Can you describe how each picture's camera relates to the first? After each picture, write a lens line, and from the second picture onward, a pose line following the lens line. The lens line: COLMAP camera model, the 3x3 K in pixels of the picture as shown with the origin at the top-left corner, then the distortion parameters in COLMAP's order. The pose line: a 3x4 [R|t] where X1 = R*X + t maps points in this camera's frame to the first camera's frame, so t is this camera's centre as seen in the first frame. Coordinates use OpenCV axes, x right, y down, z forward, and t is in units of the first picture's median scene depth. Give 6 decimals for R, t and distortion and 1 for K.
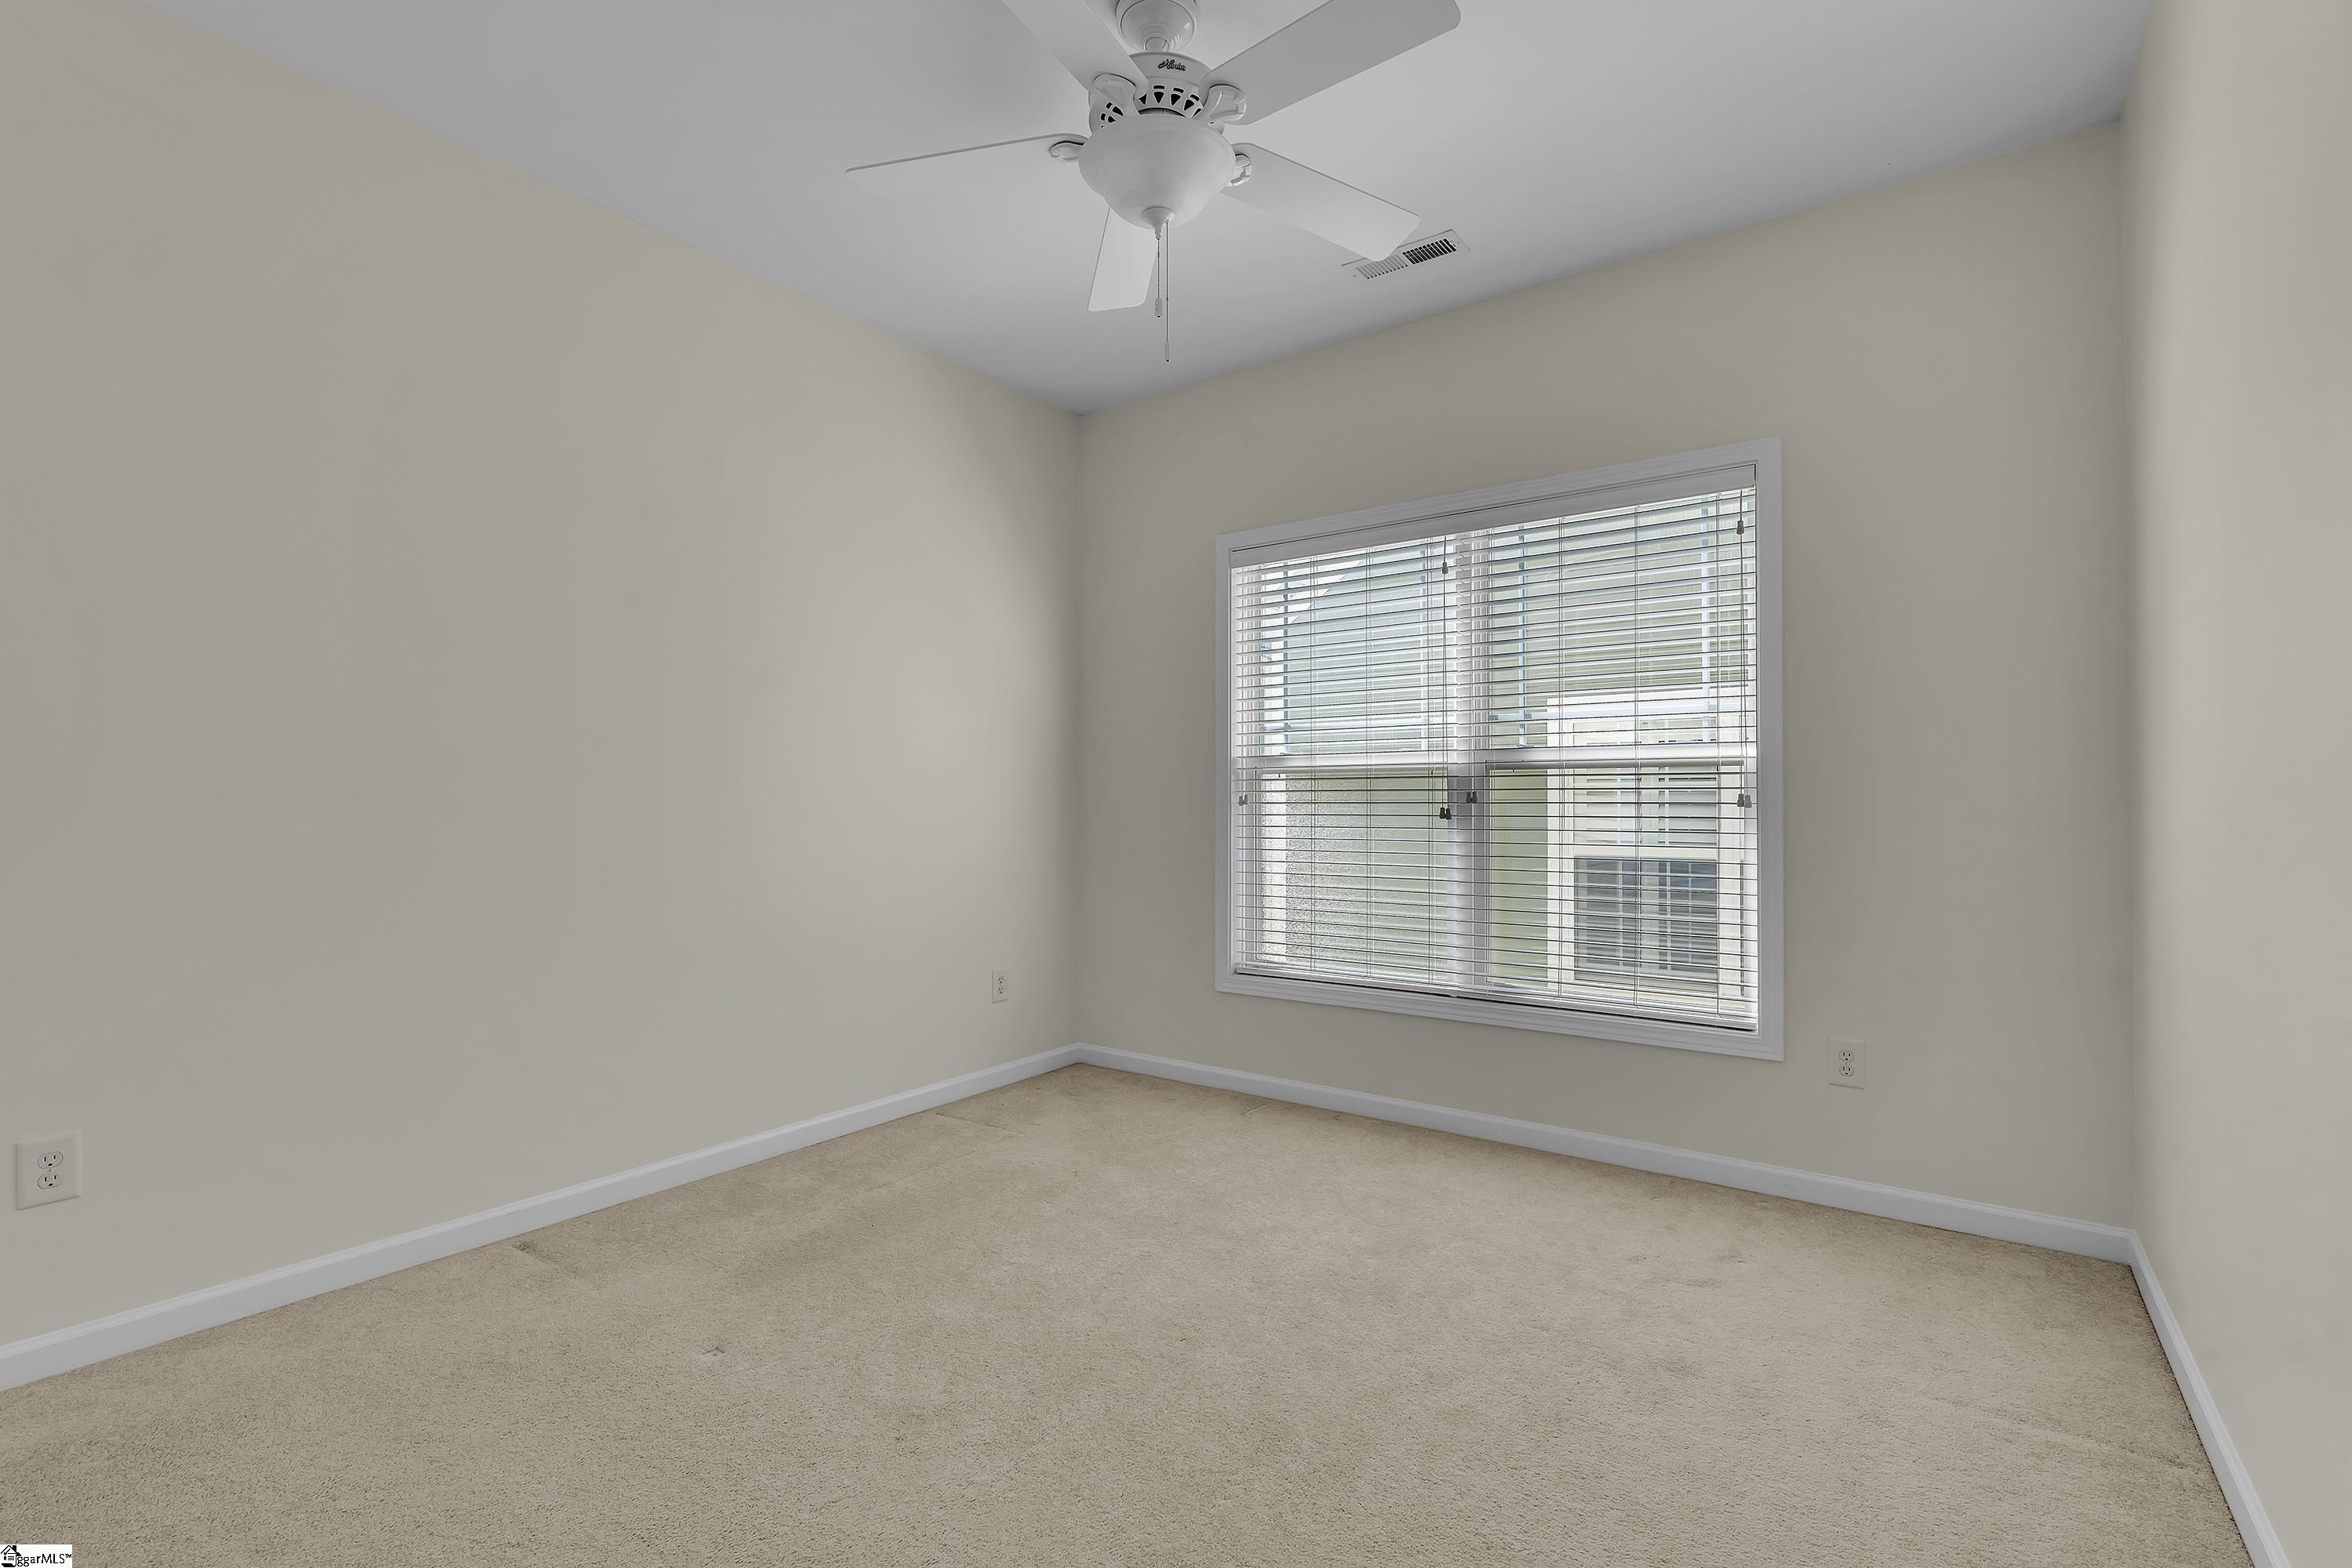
lens RADIAL K [[1062.0, 0, 1176.0], [0, 1062.0, 784.0], [0, 0, 1]] dist [-0.000134, -0.000025]
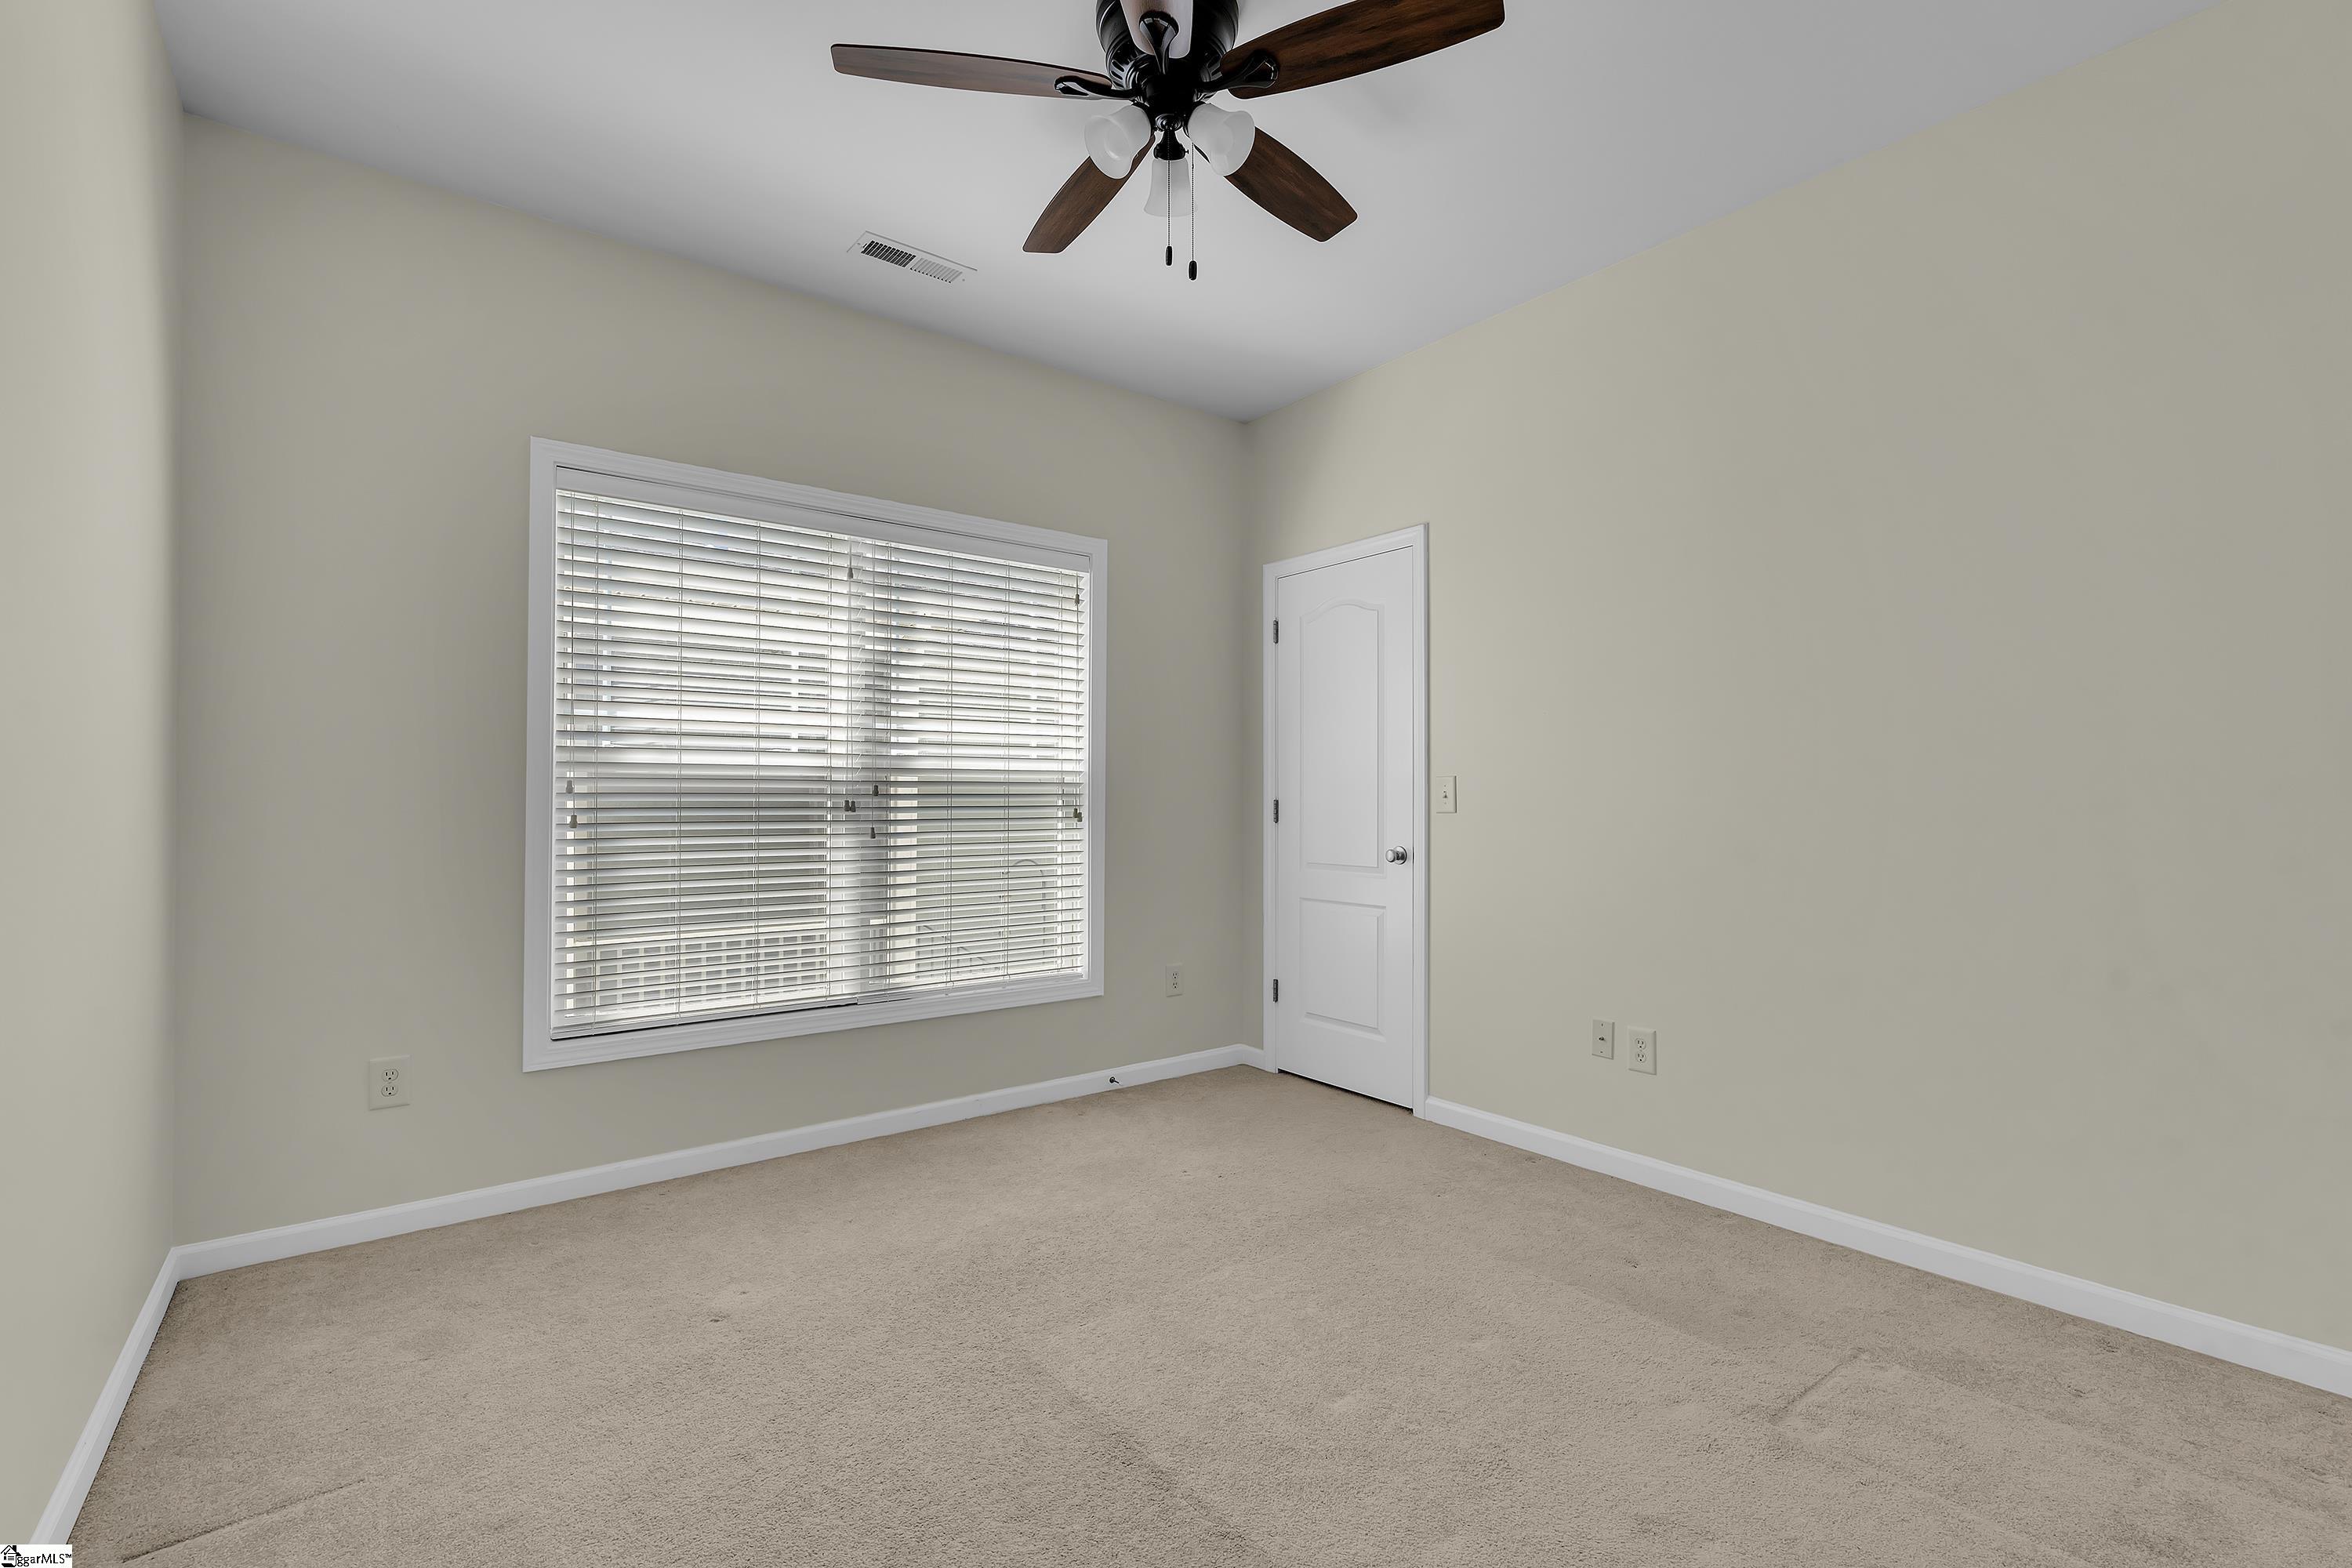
lens RADIAL K [[1062.0, 0, 1176.0], [0, 1062.0, 784.0], [0, 0, 1]] dist [-0.000134, -0.000025]
pose [[0.270289, 0.018145, 0.962608, -0.627366], [-0.013967, 0.999791, -0.014924, 0.006787], [-0.962678, -0.009411, 0.270486, 0.458293]]
